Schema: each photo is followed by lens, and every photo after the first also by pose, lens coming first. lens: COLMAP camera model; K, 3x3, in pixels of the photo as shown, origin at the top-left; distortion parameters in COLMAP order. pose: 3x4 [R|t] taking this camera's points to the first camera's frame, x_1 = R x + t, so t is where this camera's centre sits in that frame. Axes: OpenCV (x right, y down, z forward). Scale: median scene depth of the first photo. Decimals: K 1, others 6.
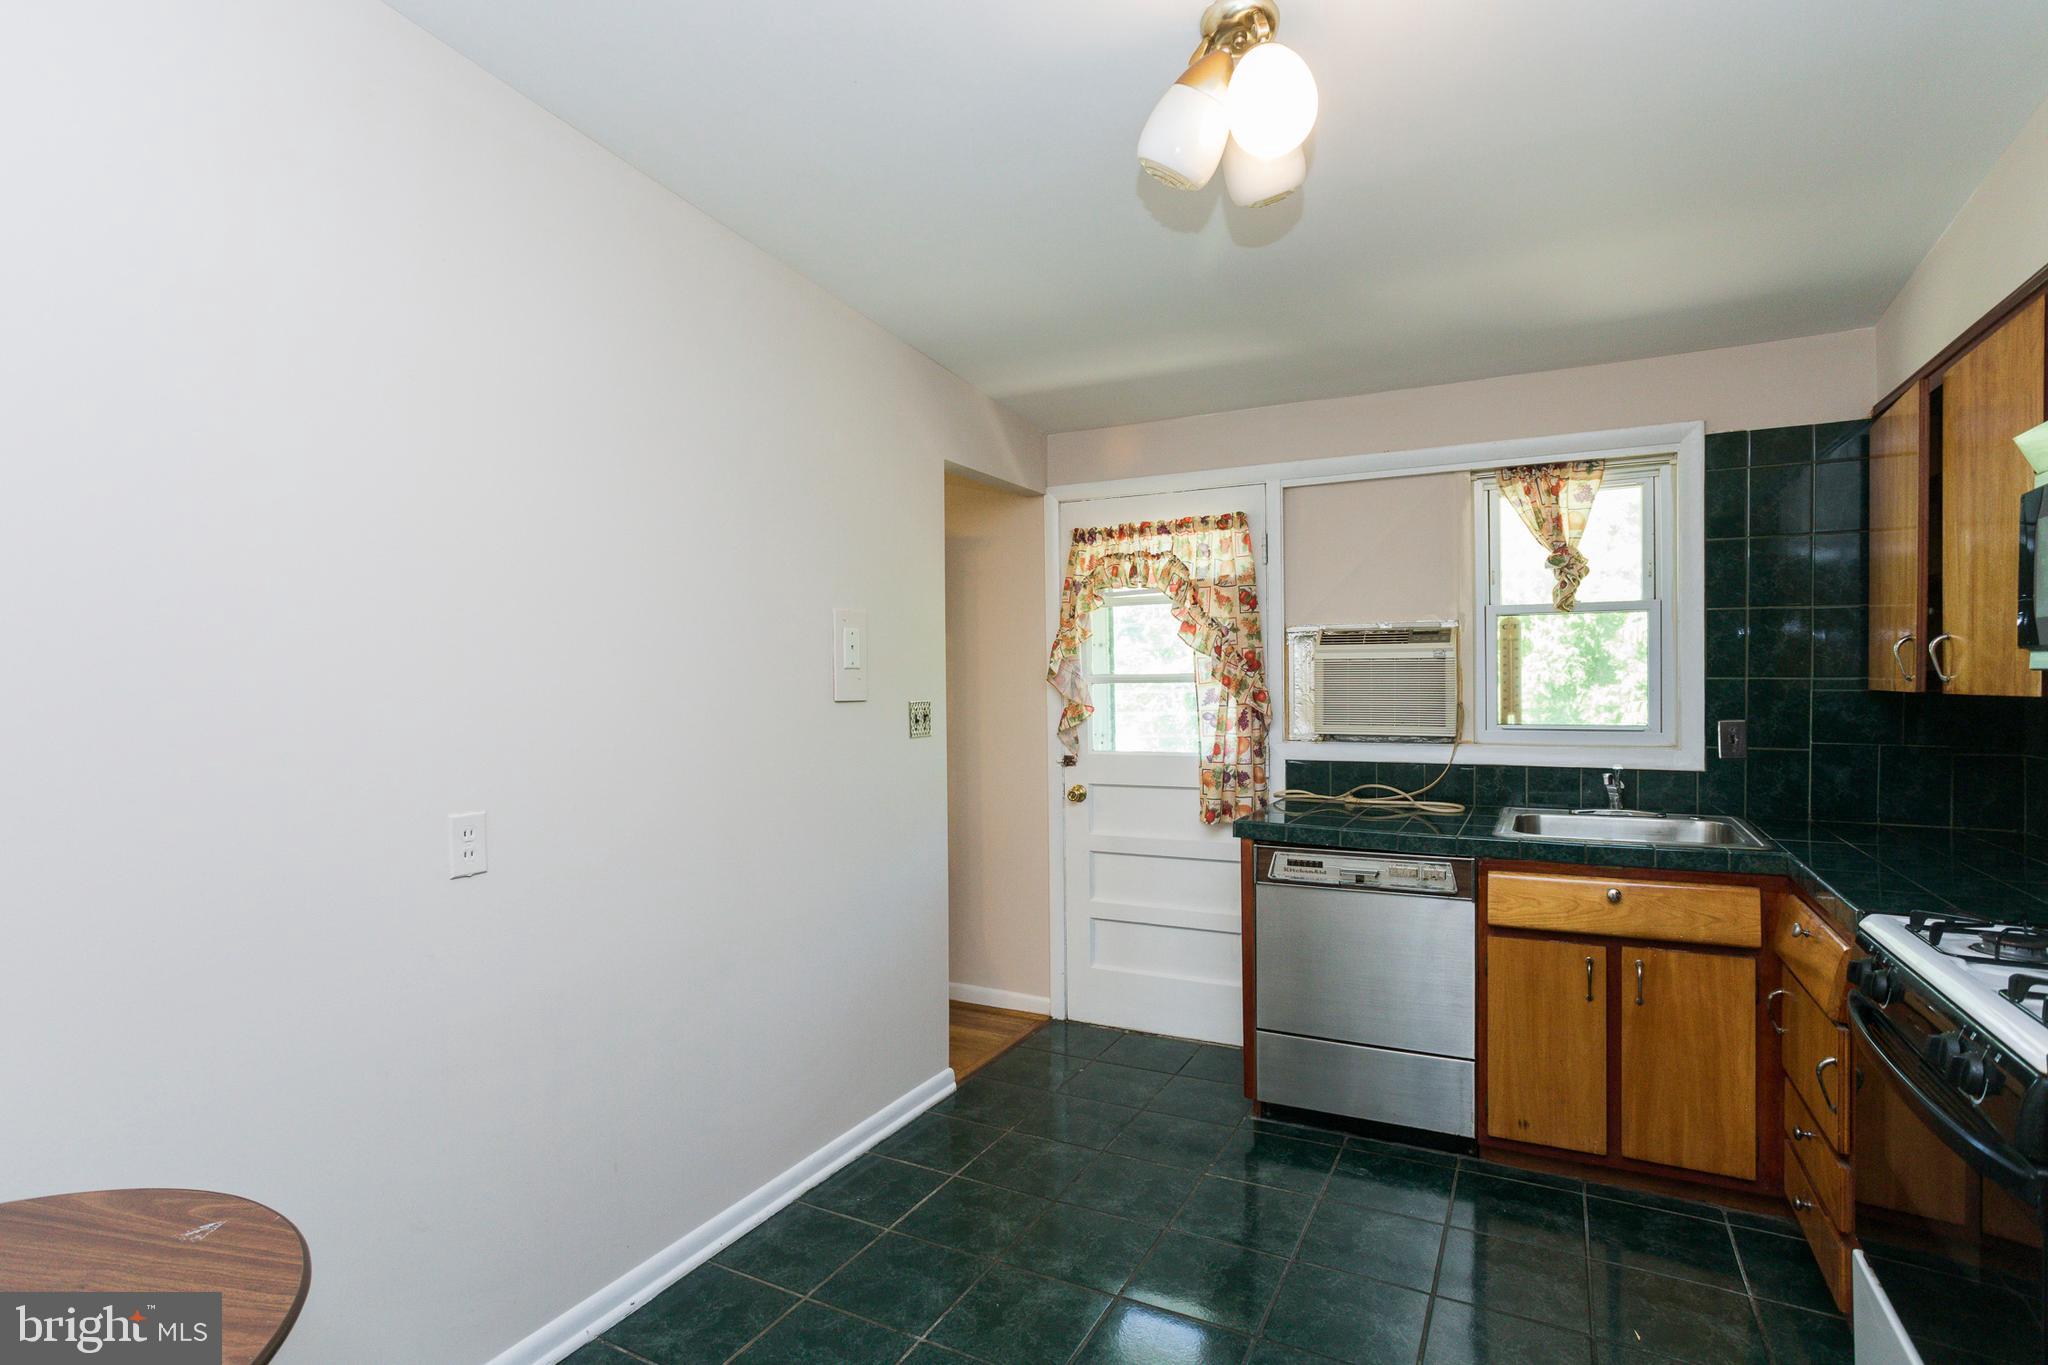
lens RADIAL K [[1003.3, 0, 1026.7], [0, 1003.3, 677.0], [0, 0, 1]] dist [-0.052940, 0.026896]
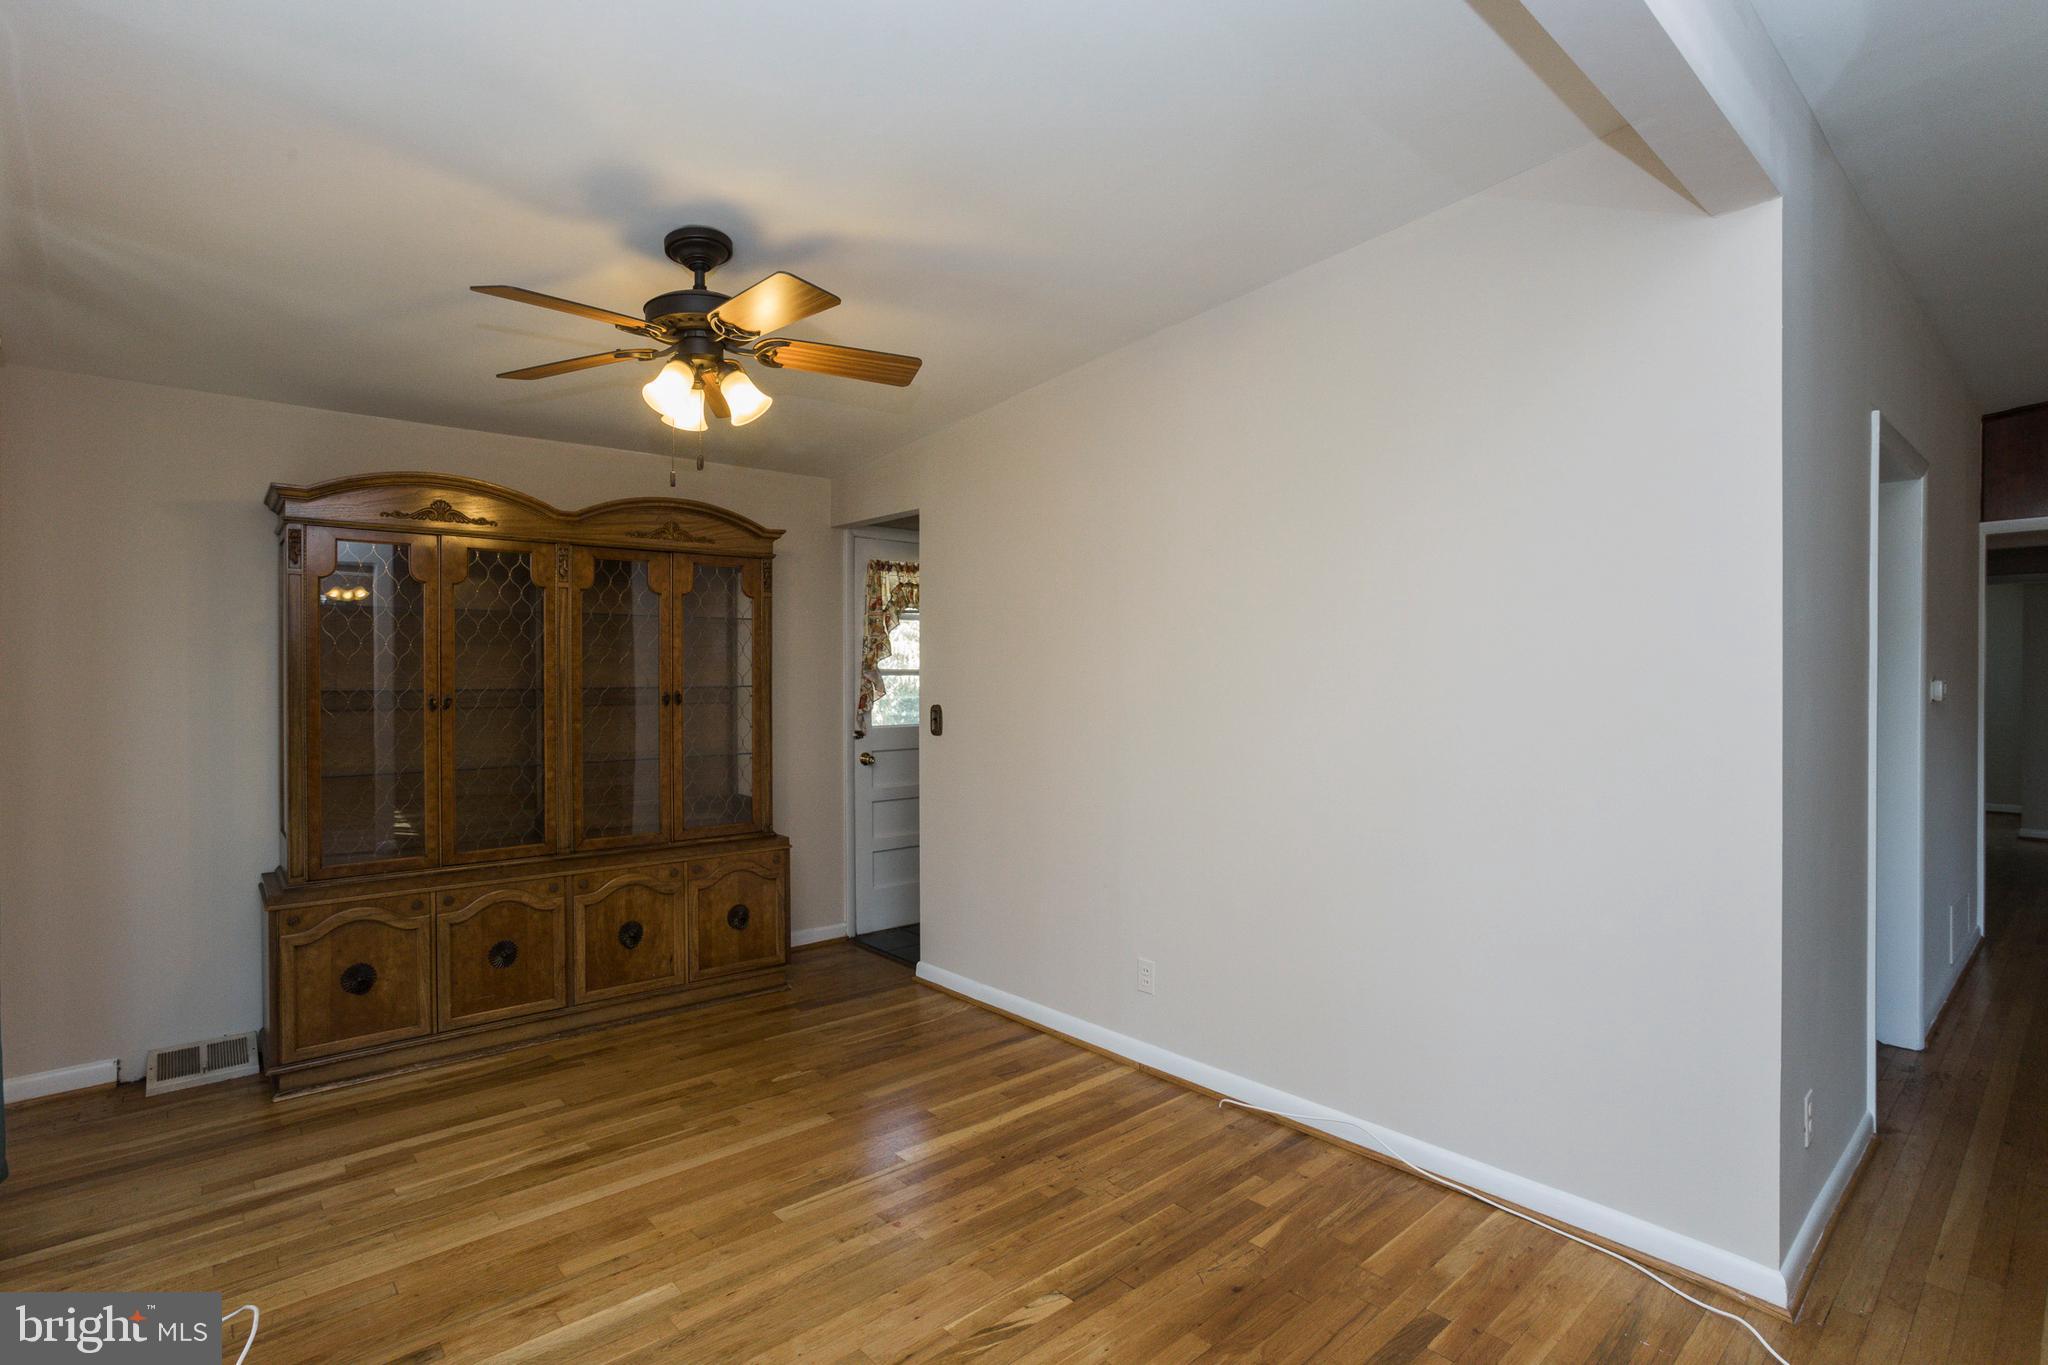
lens RADIAL K [[1003.3, 0, 1026.7], [0, 1003.3, 677.0], [0, 0, 1]] dist [-0.052940, 0.026896]
pose [[0.361079, 0.007420, 0.932506, -1.216070], [-0.007148, 0.999961, -0.005189, 0.015360], [-0.932508, -0.004791, 0.361118, 0.361874]]
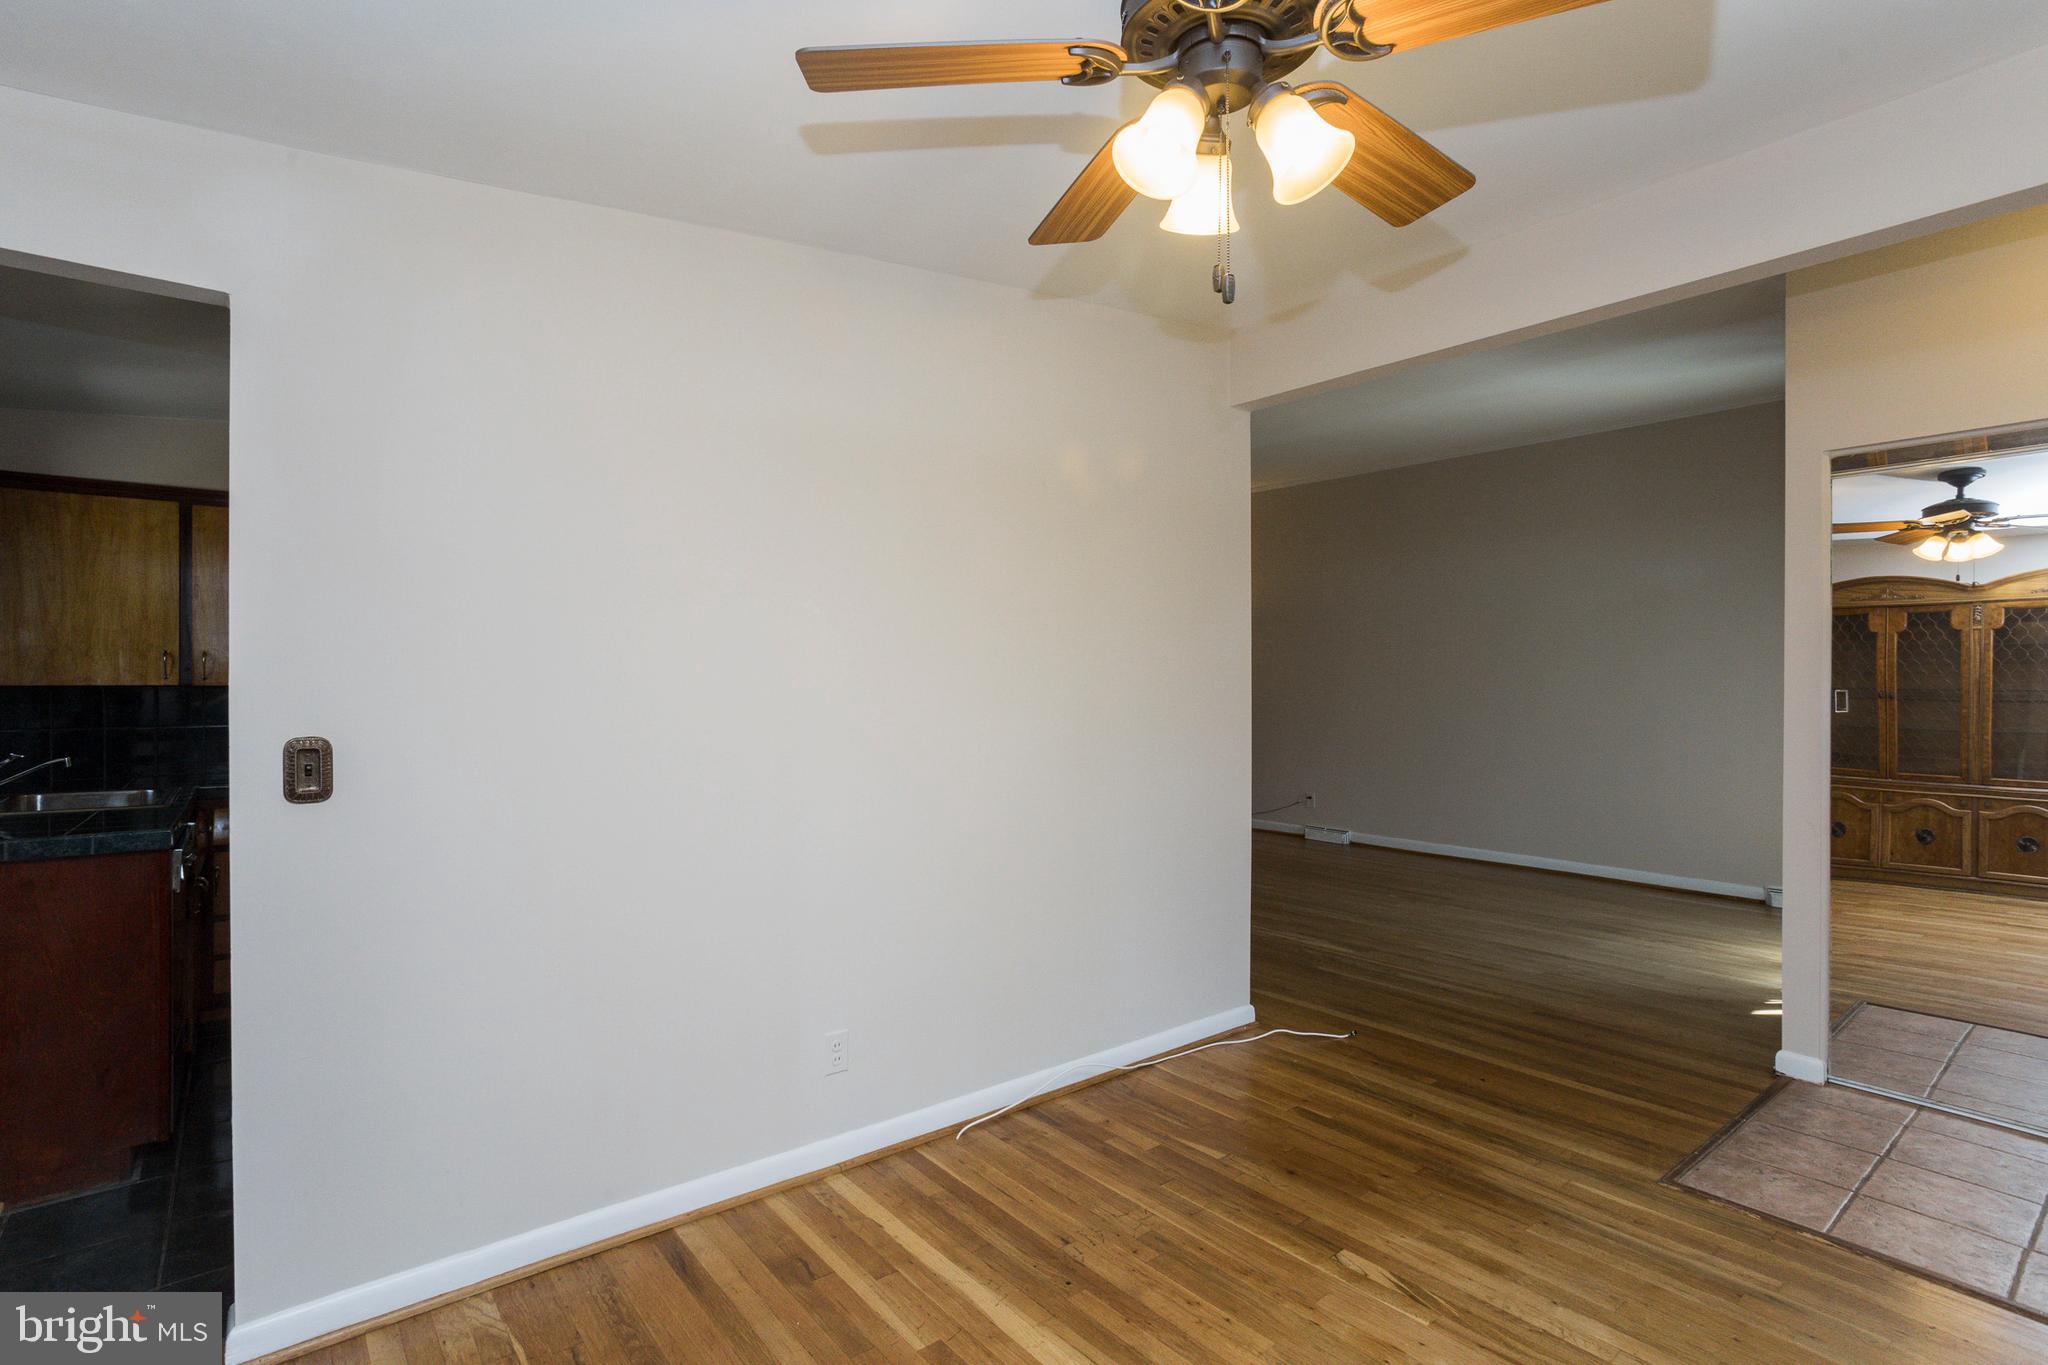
lens RADIAL K [[986.3, 0, 1000.4], [0, 986.3, 672.9], [0, 0, 1]] dist [-0.032659, 0.000468]
pose [[-0.907122, 0.010201, 0.420743, -0.701853], [0.006334, 0.999924, -0.010589, 0.016193], [-0.420819, -0.006940, -0.907118, 1.245975]]
